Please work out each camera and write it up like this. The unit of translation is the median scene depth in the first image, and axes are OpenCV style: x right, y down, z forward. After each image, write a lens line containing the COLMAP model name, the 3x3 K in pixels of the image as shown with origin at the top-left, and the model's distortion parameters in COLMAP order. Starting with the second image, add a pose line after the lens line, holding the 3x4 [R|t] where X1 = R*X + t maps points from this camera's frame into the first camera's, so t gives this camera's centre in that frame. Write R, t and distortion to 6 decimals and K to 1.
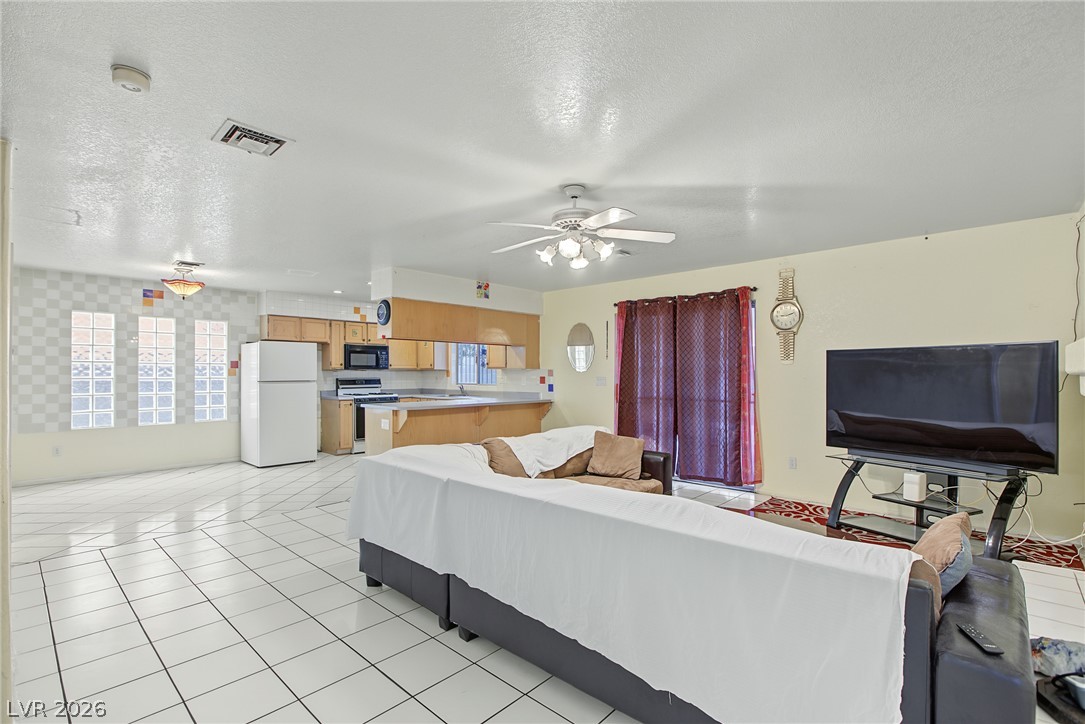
lens RADIAL K [[504.0, 0, 544.0], [0, 504.0, 370.3], [0, 0, 1]] dist [-0.016222, 0.005270]
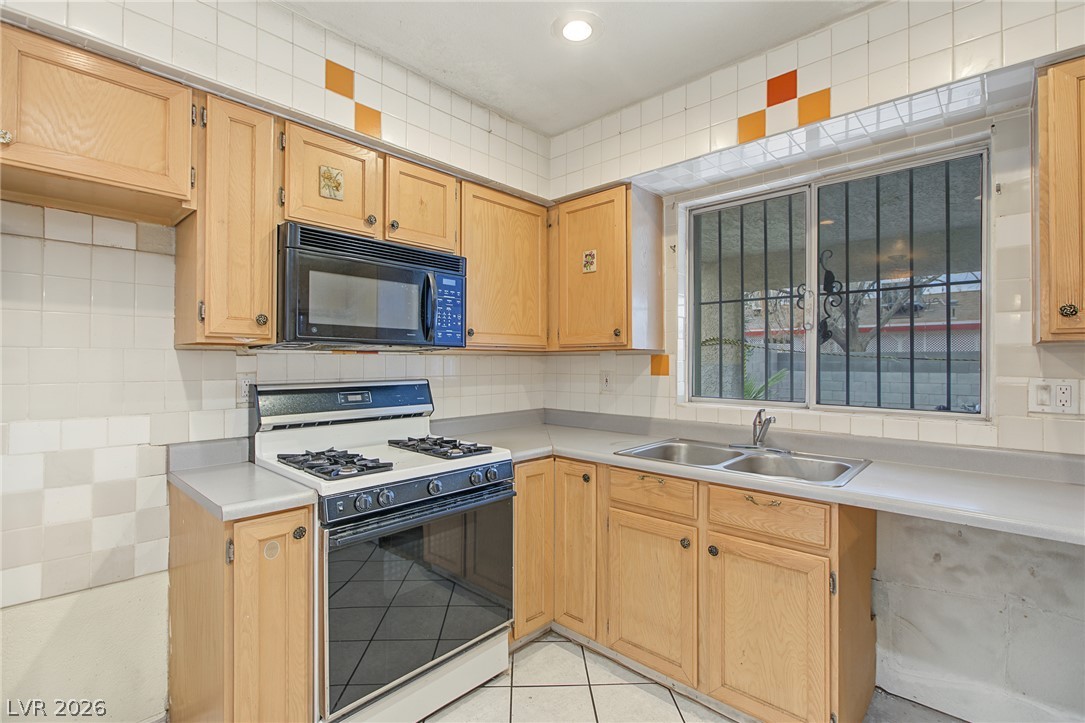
lens RADIAL K [[504.0, 0, 535.8], [0, 504.0, 357.0], [0, 0, 1]] dist [-0.016222, 0.005270]
pose [[0.999877, 0.002956, -0.015418, -0.335299], [-0.003007, 0.999990, -0.003288, 0.004892], [0.015408, 0.003334, 0.999876, 0.928201]]
